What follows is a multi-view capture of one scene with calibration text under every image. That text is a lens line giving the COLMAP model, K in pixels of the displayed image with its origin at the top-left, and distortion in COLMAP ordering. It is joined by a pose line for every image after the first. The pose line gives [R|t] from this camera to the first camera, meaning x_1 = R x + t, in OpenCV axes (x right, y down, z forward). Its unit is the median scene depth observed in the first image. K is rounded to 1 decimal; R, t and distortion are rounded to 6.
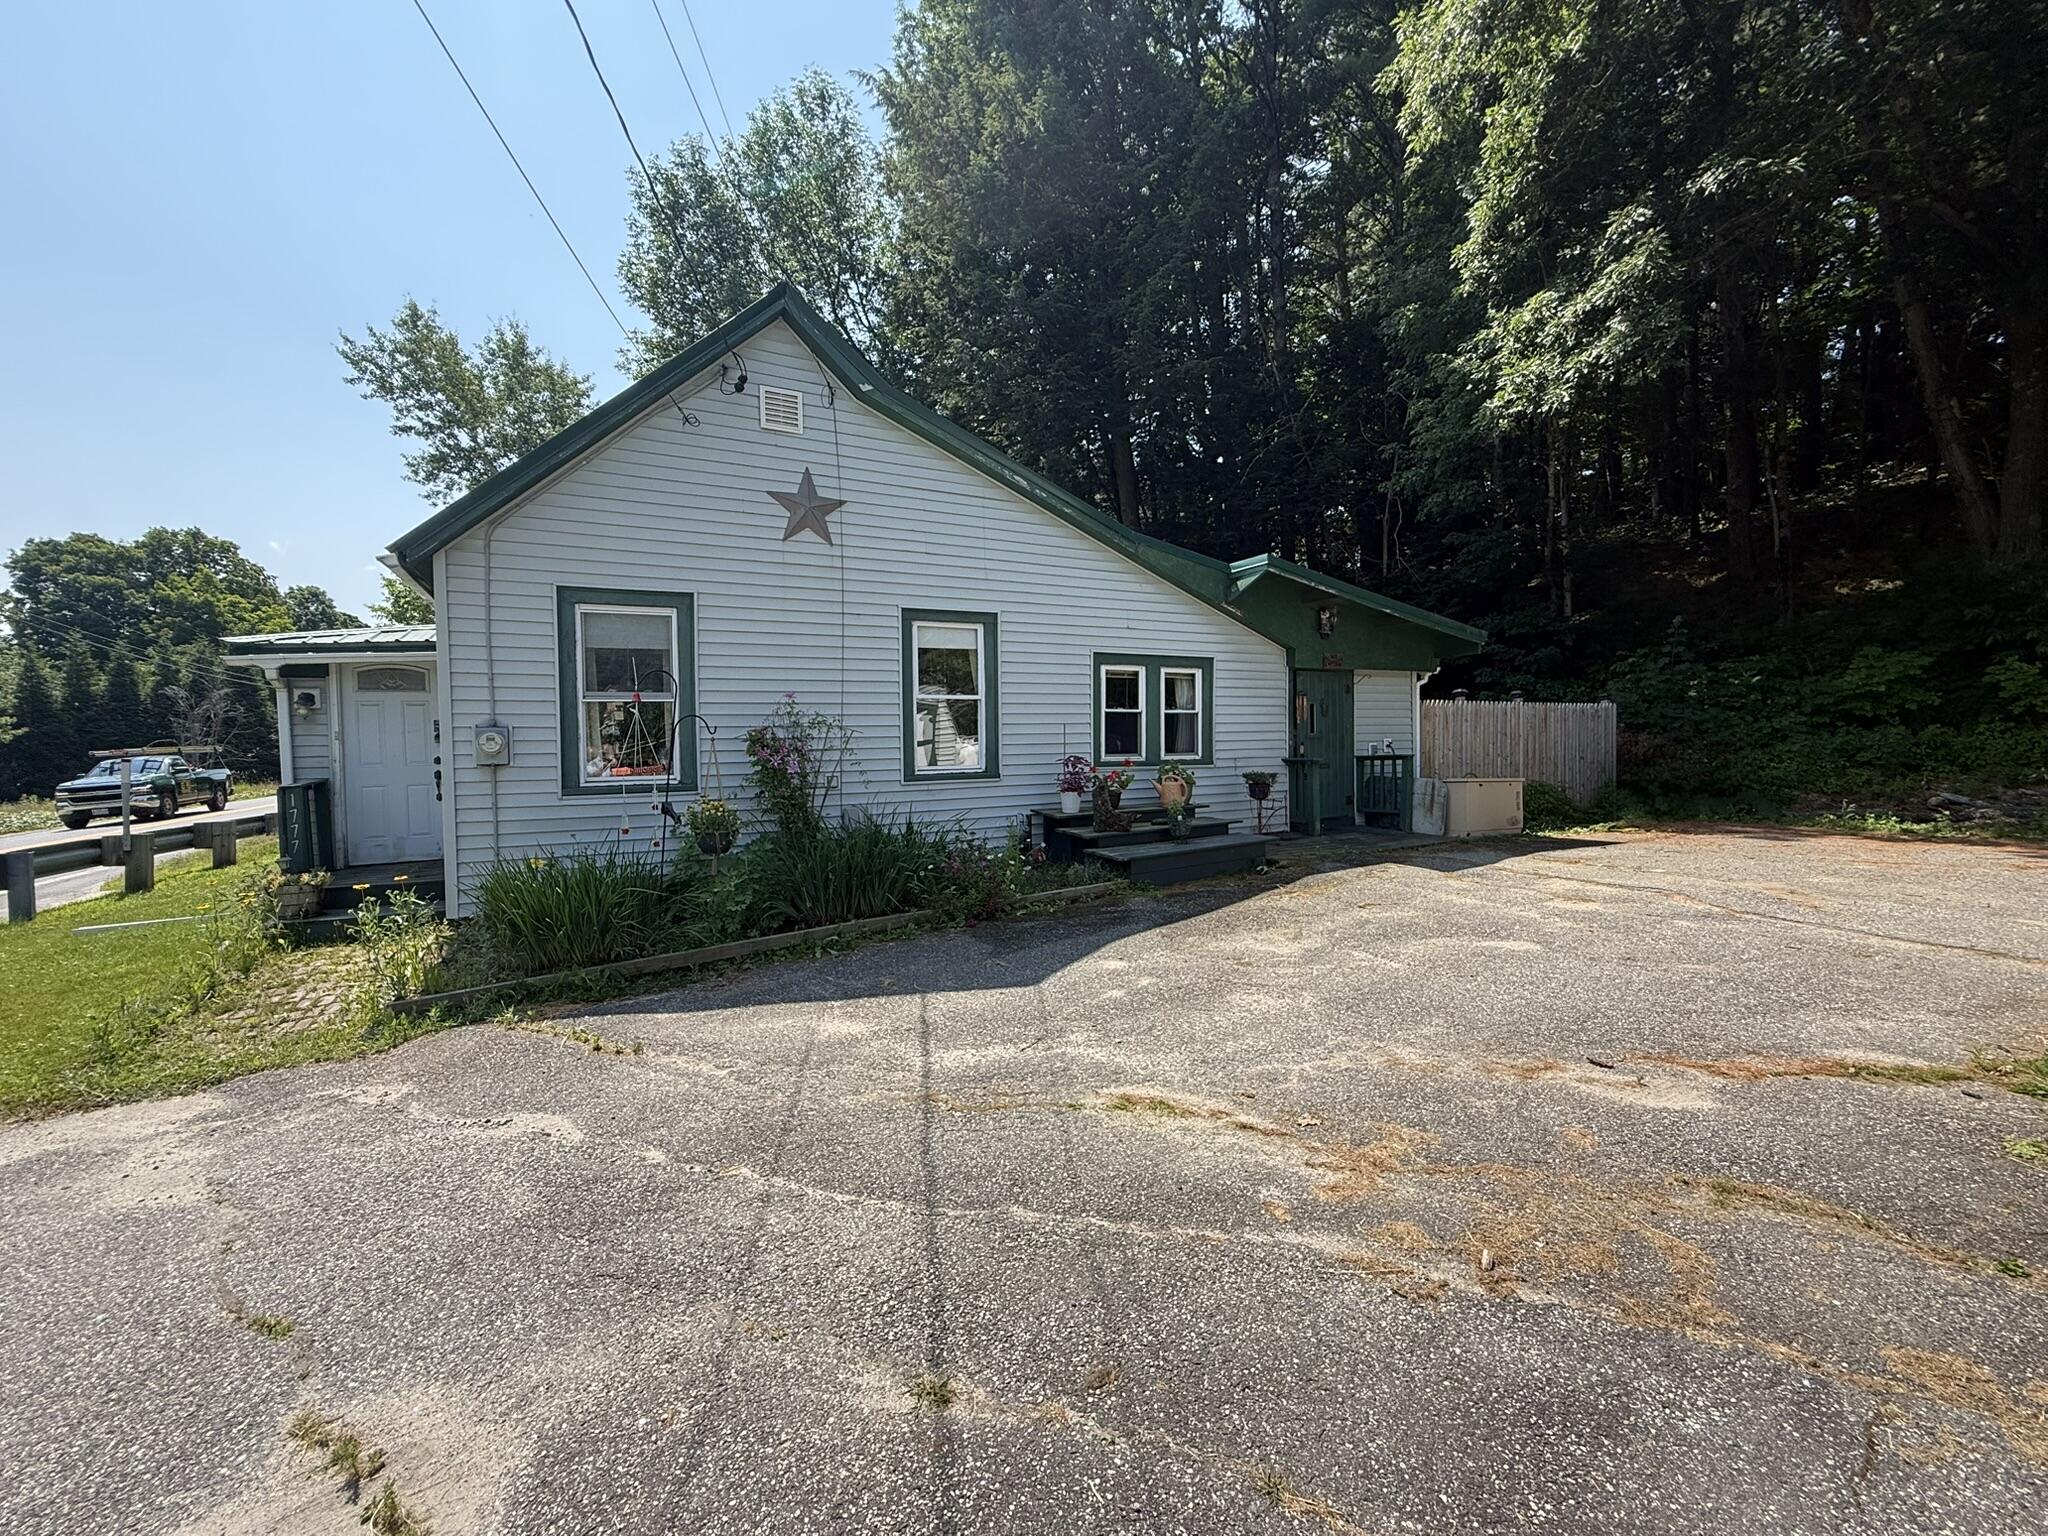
lens RADIAL K [[828.4, 0, 1024.0], [0, 828.4, 768.0], [0, 0, 1]] dist [-0.002361, -0.000124]
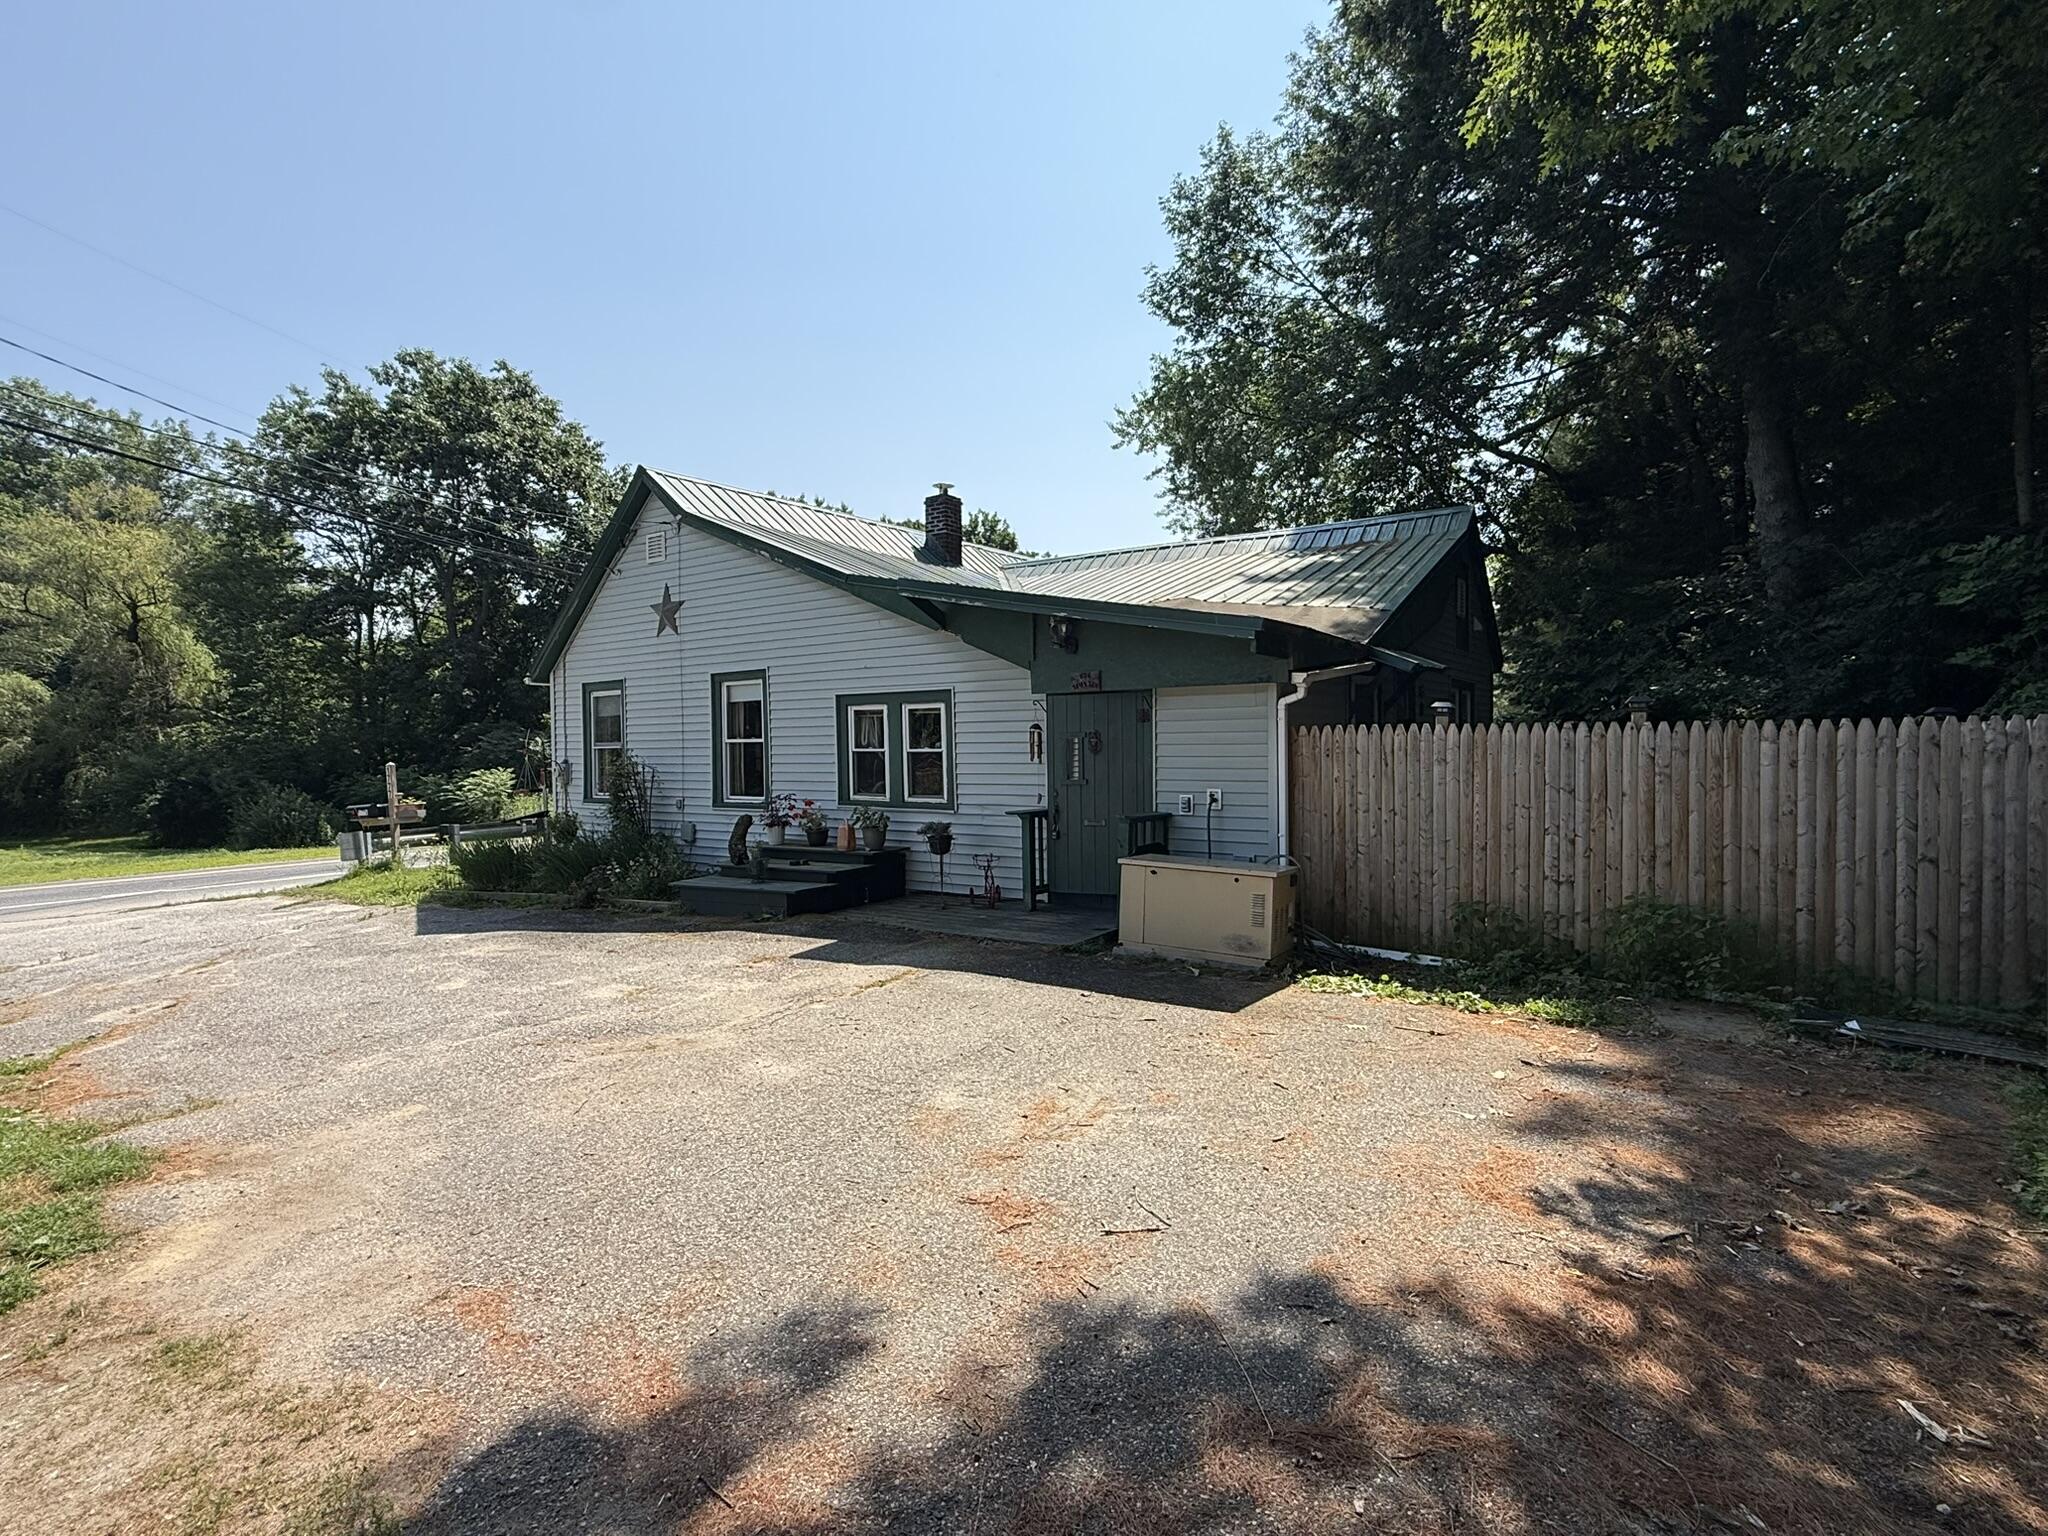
lens RADIAL K [[1067.4, 0, 1024.0], [0, 1067.4, 768.0], [0, 0, 1]] dist [0.002606, -0.000329]
pose [[0.447435, 0.024386, -0.893984, 1.331046], [-0.033660, 0.999379, 0.010415, -0.066368], [0.893683, 0.025432, 0.447978, 0.582303]]
